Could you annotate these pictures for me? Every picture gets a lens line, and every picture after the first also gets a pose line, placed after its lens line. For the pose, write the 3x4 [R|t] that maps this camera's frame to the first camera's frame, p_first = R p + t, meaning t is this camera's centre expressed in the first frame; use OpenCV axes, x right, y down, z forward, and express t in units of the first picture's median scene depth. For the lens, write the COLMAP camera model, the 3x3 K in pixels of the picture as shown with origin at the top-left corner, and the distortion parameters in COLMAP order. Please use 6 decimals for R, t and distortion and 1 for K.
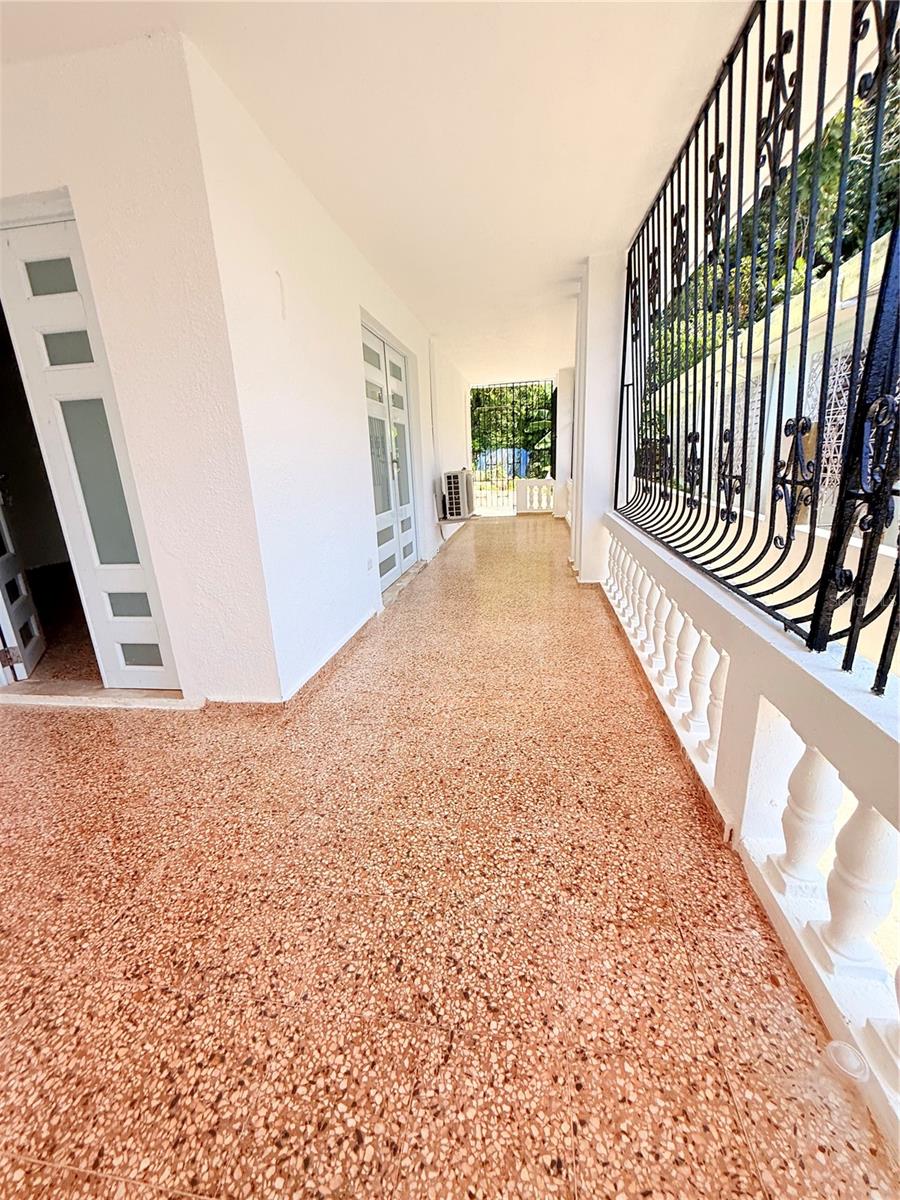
lens RADIAL K [[481.4, 0, 450.8], [0, 481.4, 600.2], [0, 0, 1]] dist [-0.001620, 0.000640]
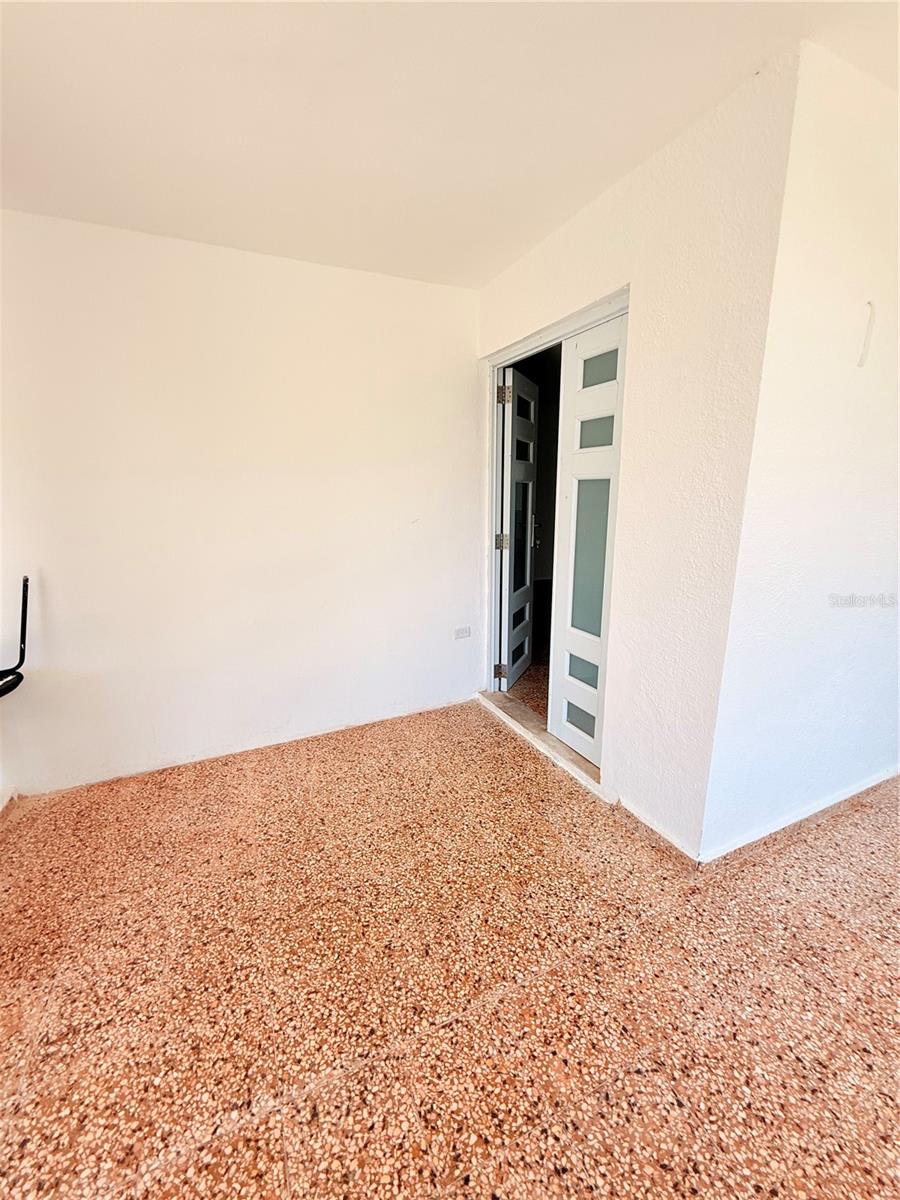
lens RADIAL K [[481.4, 0, 443.7], [0, 481.4, 599.4], [0, 0, 1]] dist [-0.001620, 0.000640]
pose [[0.546780, 0.222385, -0.807203, -0.034825], [-0.243166, 0.964705, 0.101062, -0.164555], [0.801188, 0.141026, 0.581558, 0.140407]]
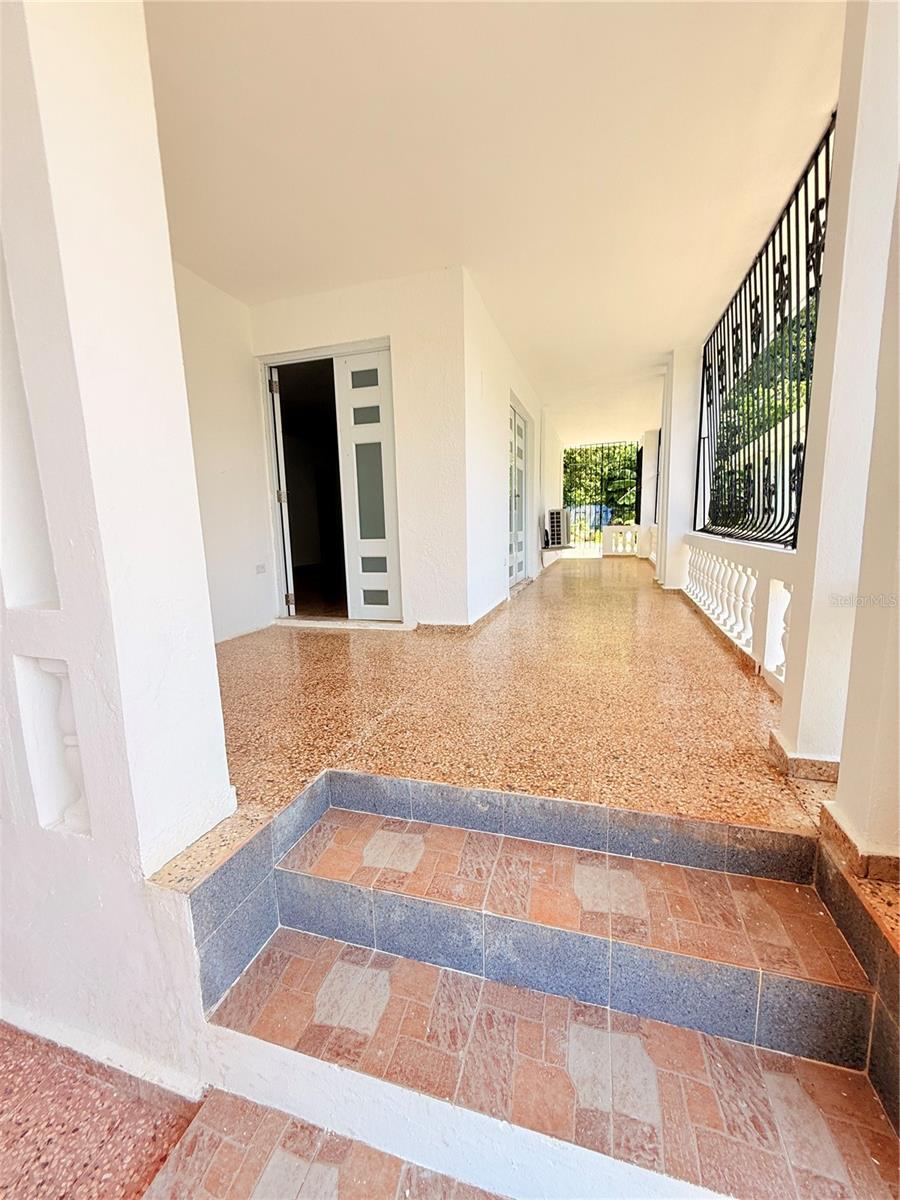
lens RADIAL K [[481.4, 0, 449.0], [0, 481.4, 598.1], [0, 0, 1]] dist [-0.001620, 0.000640]
pose [[0.987474, 0.042789, -0.151869, -0.161923], [-0.061391, 0.990875, -0.119993, 0.292521], [0.145349, 0.127813, 0.981090, -0.527770]]
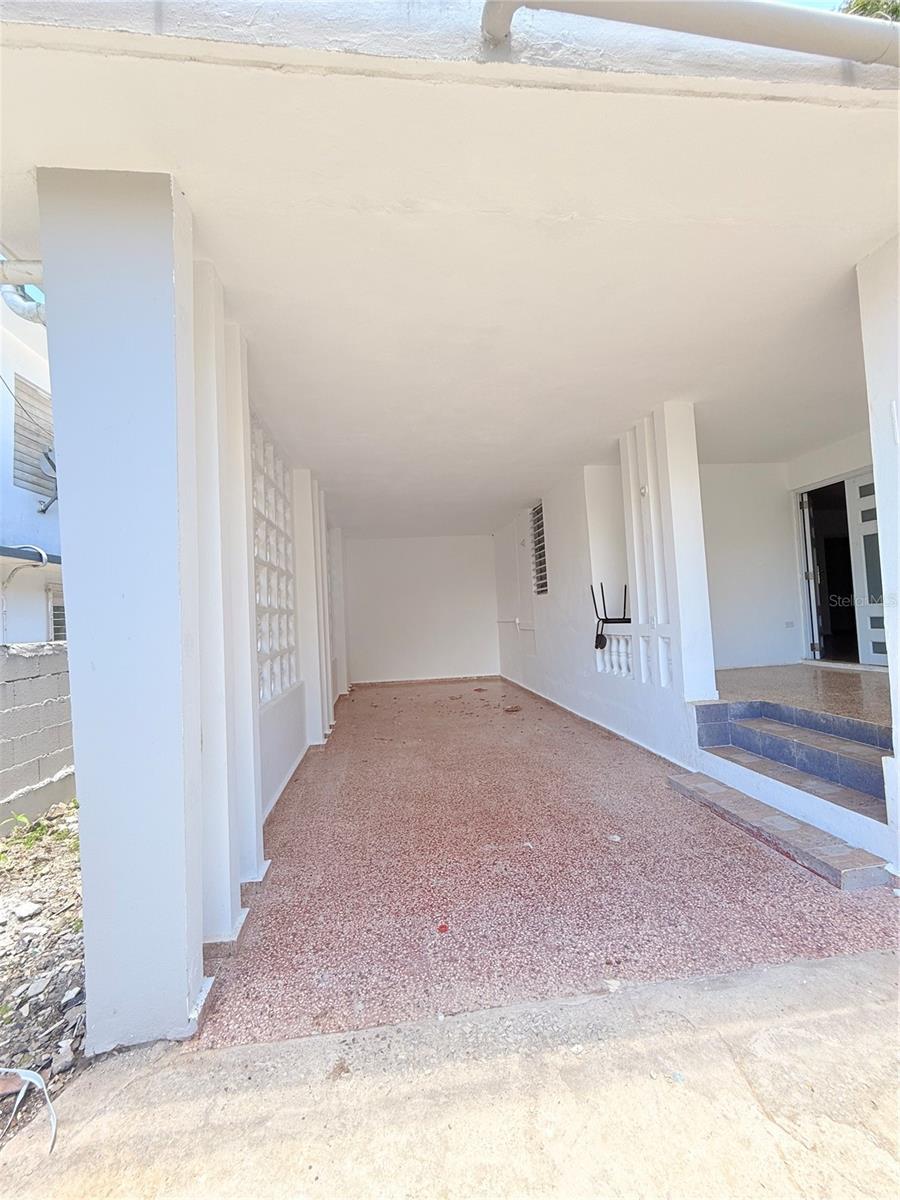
lens RADIAL K [[481.4, 0, 447.7], [0, 481.4, 597.7], [0, 0, 1]] dist [-0.001620, 0.000640]
pose [[0.272368, -0.007996, -0.962160, 0.839802], [-0.231015, 0.970173, -0.073458, 0.488524], [0.934049, 0.242281, 0.262397, -1.342507]]
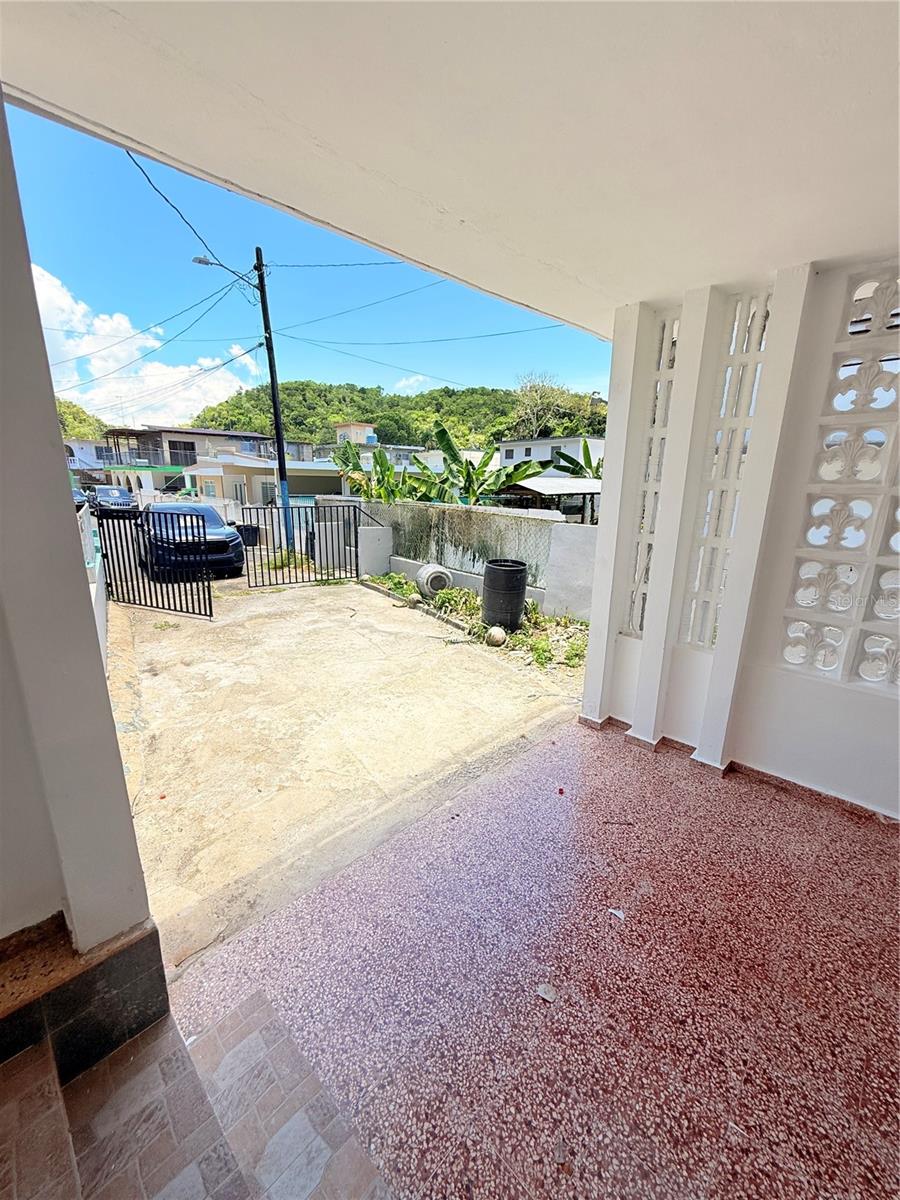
lens RADIAL K [[481.4, 0, 447.0], [0, 481.4, 596.2], [0, 0, 1]] dist [-0.001620, 0.000640]
pose [[-0.804230, -0.108684, 0.584295, -0.476829], [0.184023, 0.889281, 0.418706, -0.032277], [-0.565109, 0.444260, -0.695187, -0.133610]]
